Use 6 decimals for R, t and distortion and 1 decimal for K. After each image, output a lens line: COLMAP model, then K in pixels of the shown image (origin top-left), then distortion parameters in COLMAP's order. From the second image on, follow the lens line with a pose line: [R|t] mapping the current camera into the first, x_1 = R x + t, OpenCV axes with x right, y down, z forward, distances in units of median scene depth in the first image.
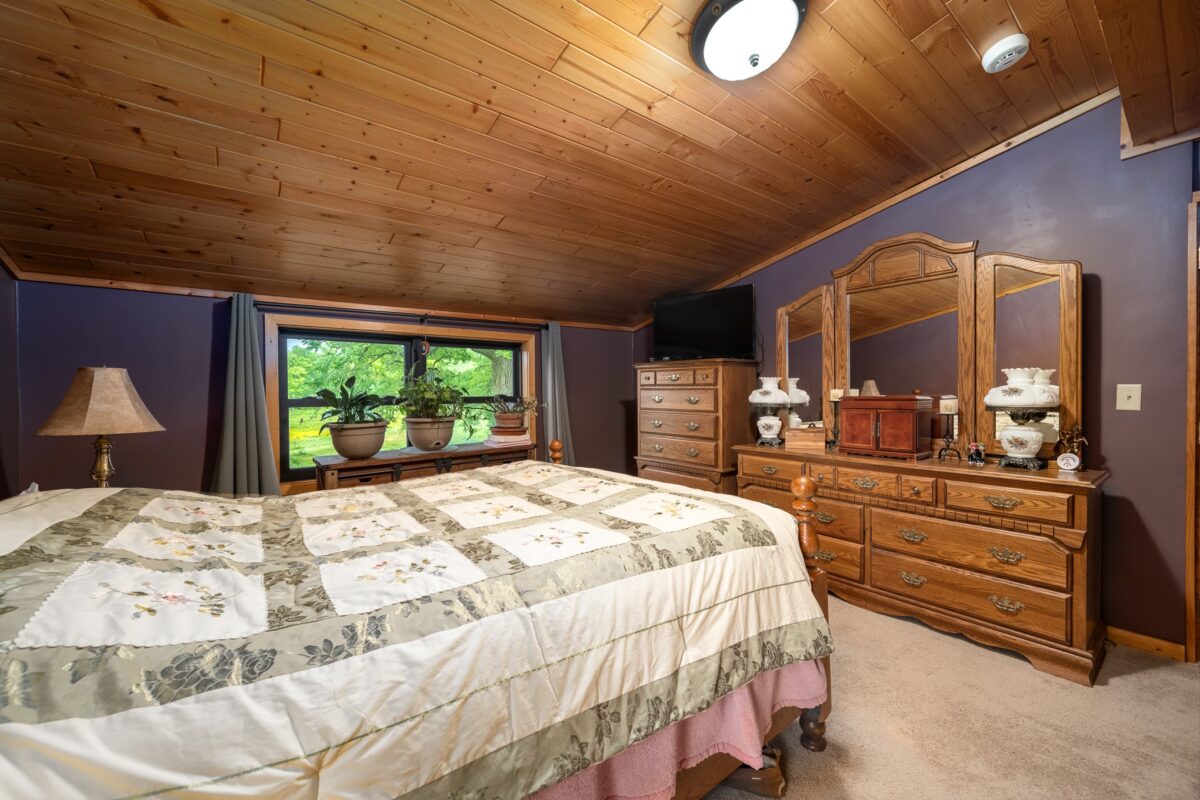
lens RADIAL K [[475.5, 0, 605.8], [0, 475.5, 395.7], [0, 0, 1]] dist [-0.003135, -0.000097]
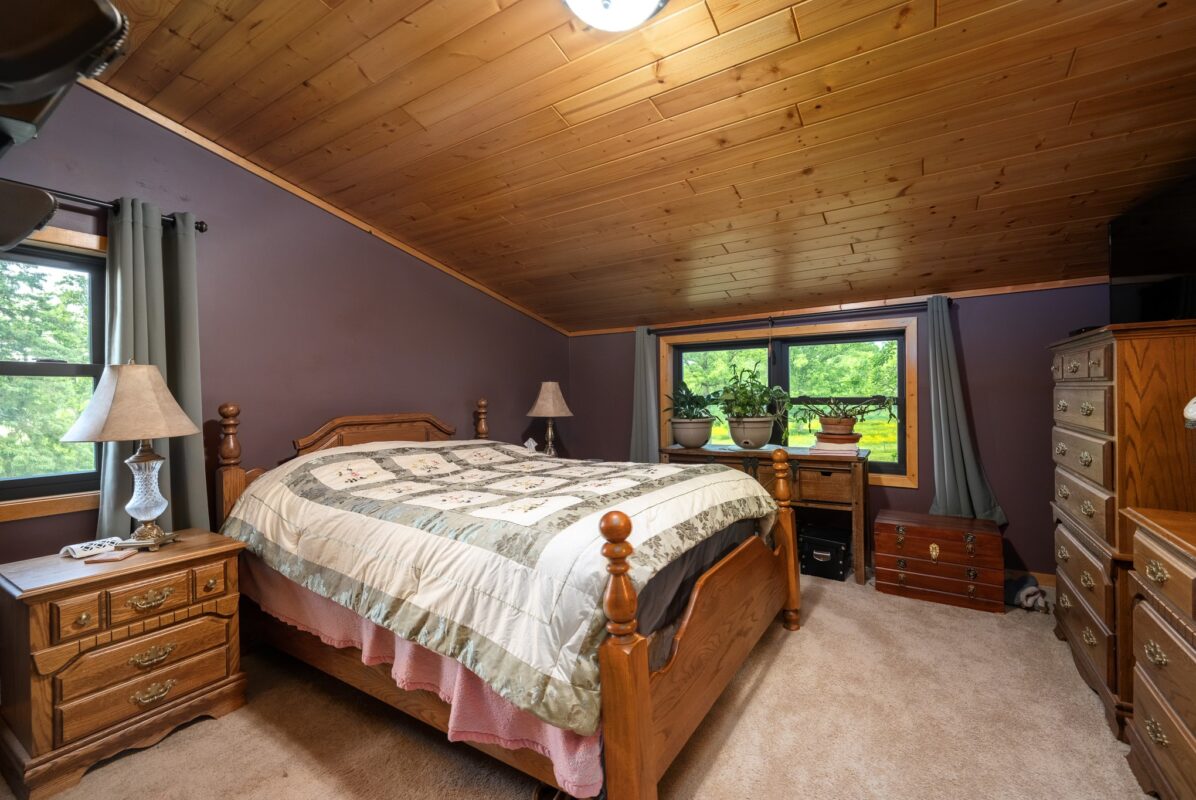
lens RADIAL K [[482.2, 0, 603.2], [0, 482.2, 398.5], [0, 0, 1]] dist [-0.000882, -0.000321]
pose [[0.344854, 0.013059, -0.938566, 0.554477], [0.000615, 0.999900, 0.014139, -0.012307], [0.938656, -0.005453, 0.344811, 0.350636]]
